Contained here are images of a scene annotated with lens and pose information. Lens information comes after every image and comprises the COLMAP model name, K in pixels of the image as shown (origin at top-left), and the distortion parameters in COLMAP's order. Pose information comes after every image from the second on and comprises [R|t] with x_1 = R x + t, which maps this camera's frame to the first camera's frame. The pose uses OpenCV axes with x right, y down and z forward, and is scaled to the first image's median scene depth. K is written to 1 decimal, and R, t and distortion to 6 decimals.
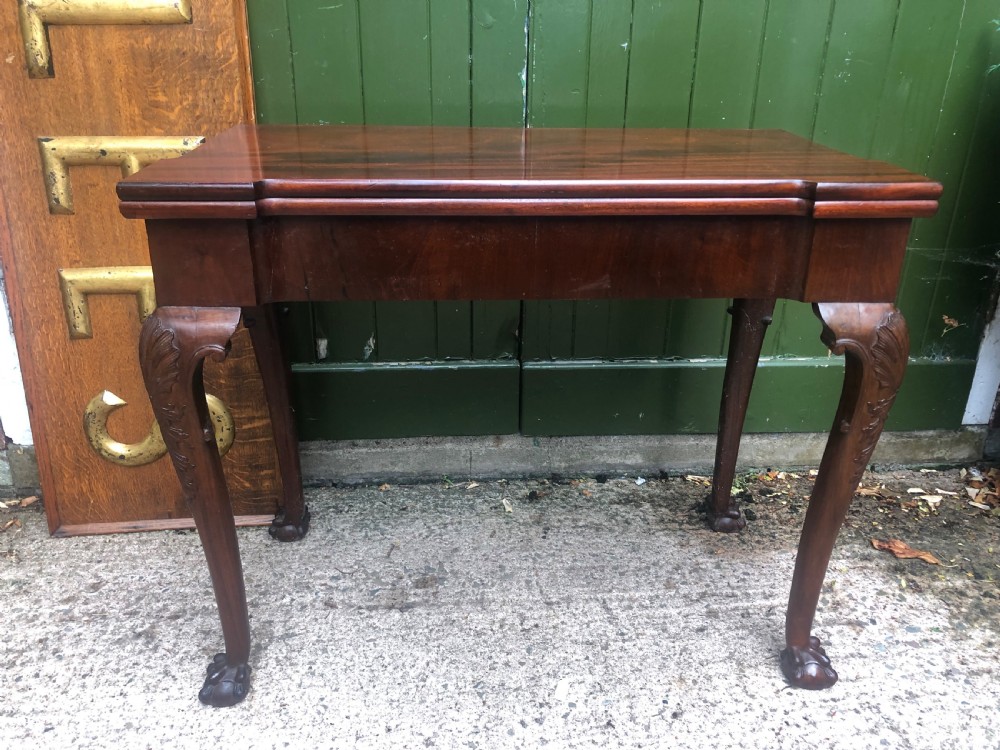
lens RADIAL K [[820.7, 0, 506.0], [0, 820.7, 363.0], [0, 0, 1]] dist [-0.001144, 0.010975]
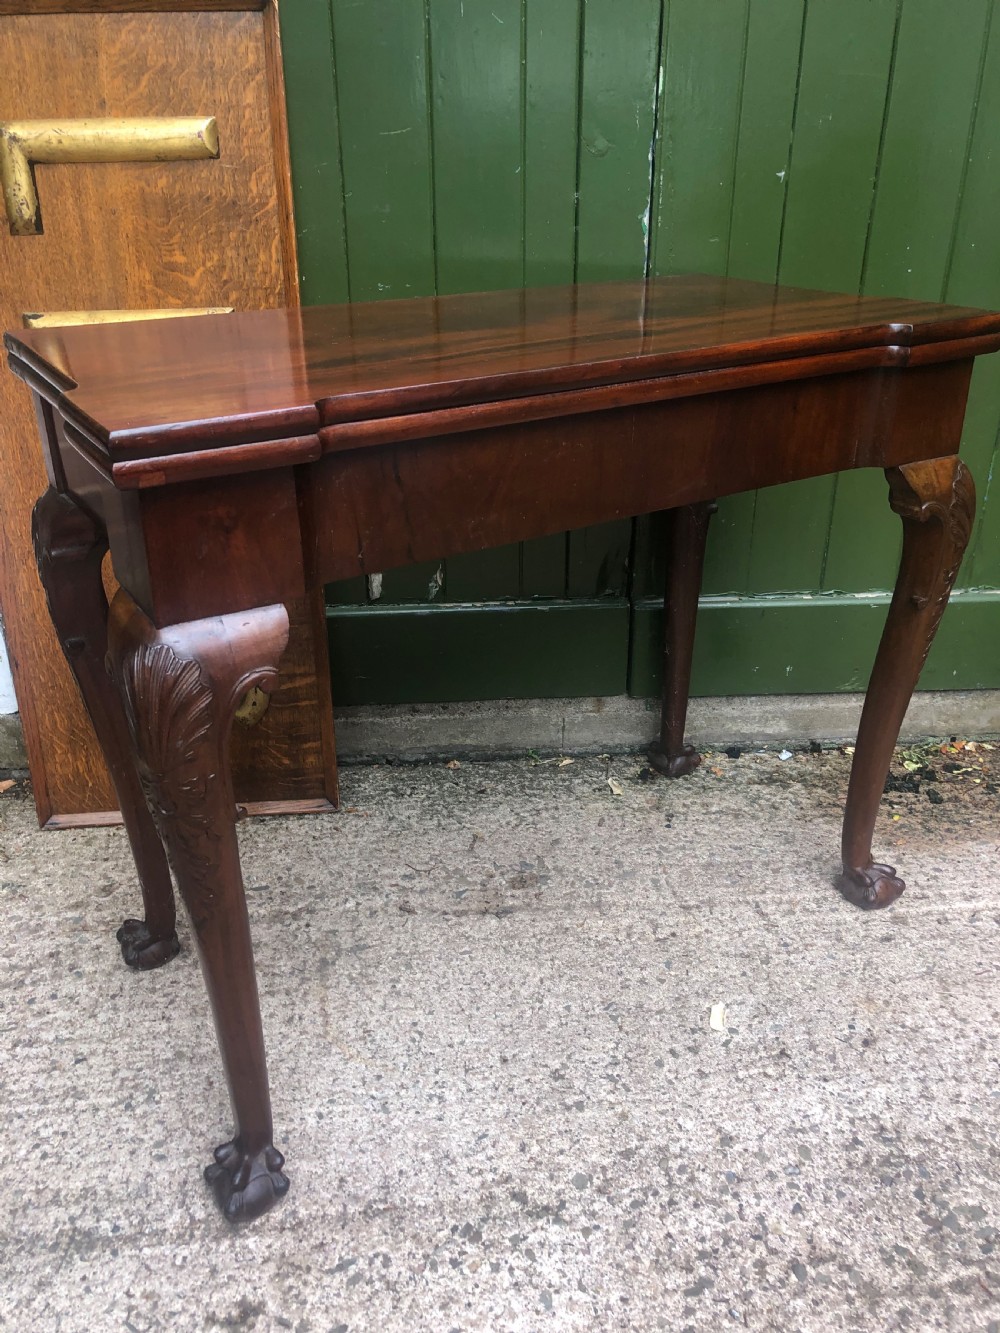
lens RADIAL K [[1094.0, 0, 495.3], [0, 1094.0, 667.5], [0, 0, 1]] dist [-0.001144, 0.010975]
pose [[0.999549, -0.010314, -0.028214, -0.095446], [0.011557, 0.998954, 0.044253, 0.017320], [0.027728, -0.044559, 0.998622, -0.030447]]
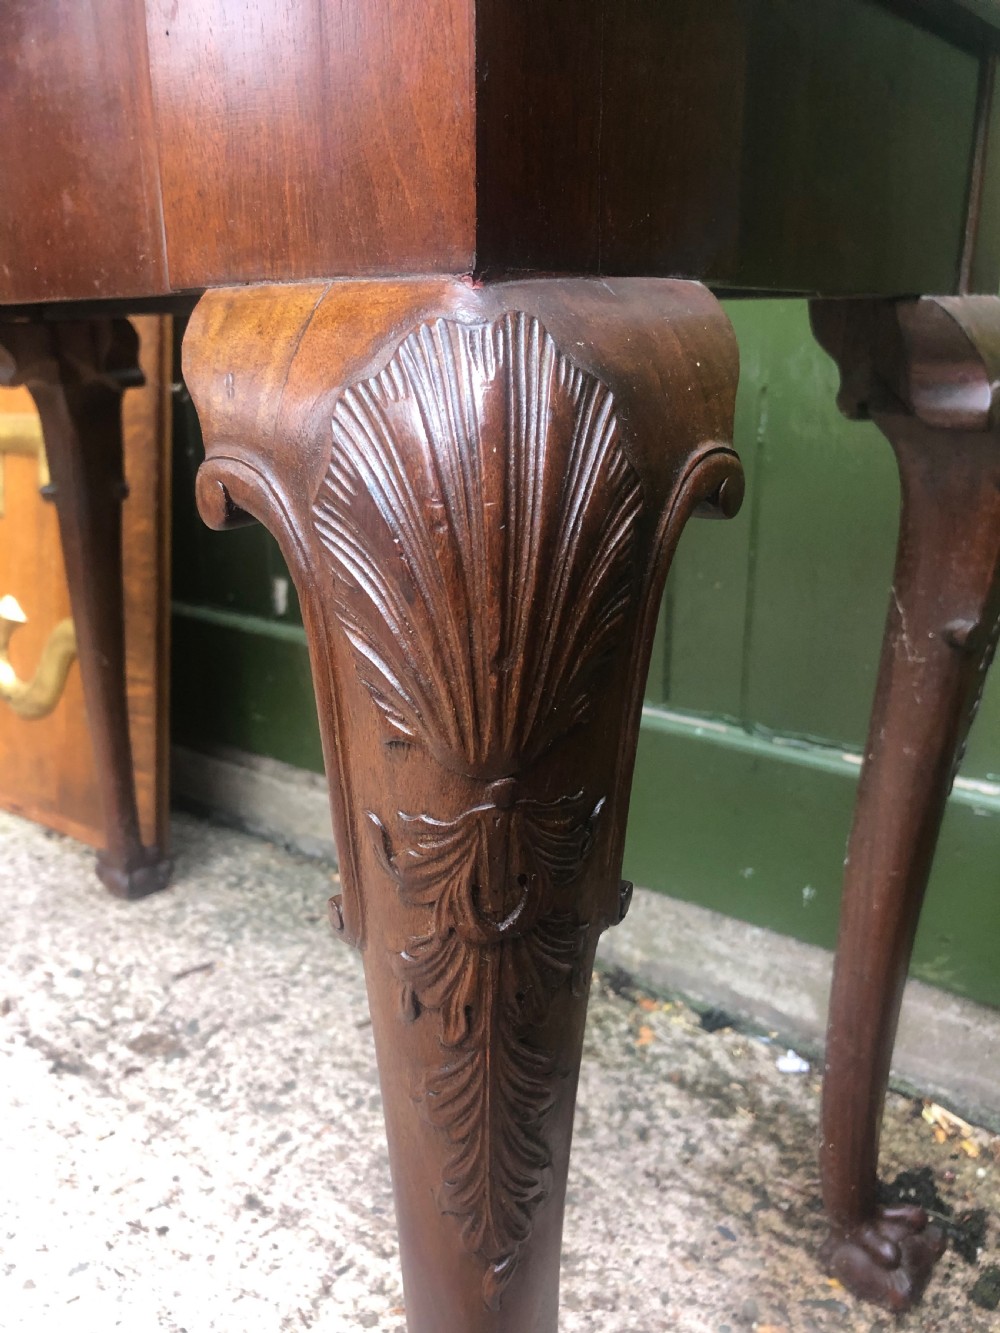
lens RADIAL K [[1094.0, 0, 498.1], [0, 1094.0, 717.9], [0, 0, 1]] dist [-0.001144, 0.010975]
pose [[0.736526, 0.203245, -0.645152, 0.446800], [-0.248677, 0.968355, 0.021167, 0.011563], [0.629038, 0.144844, 0.763761, 0.609846]]
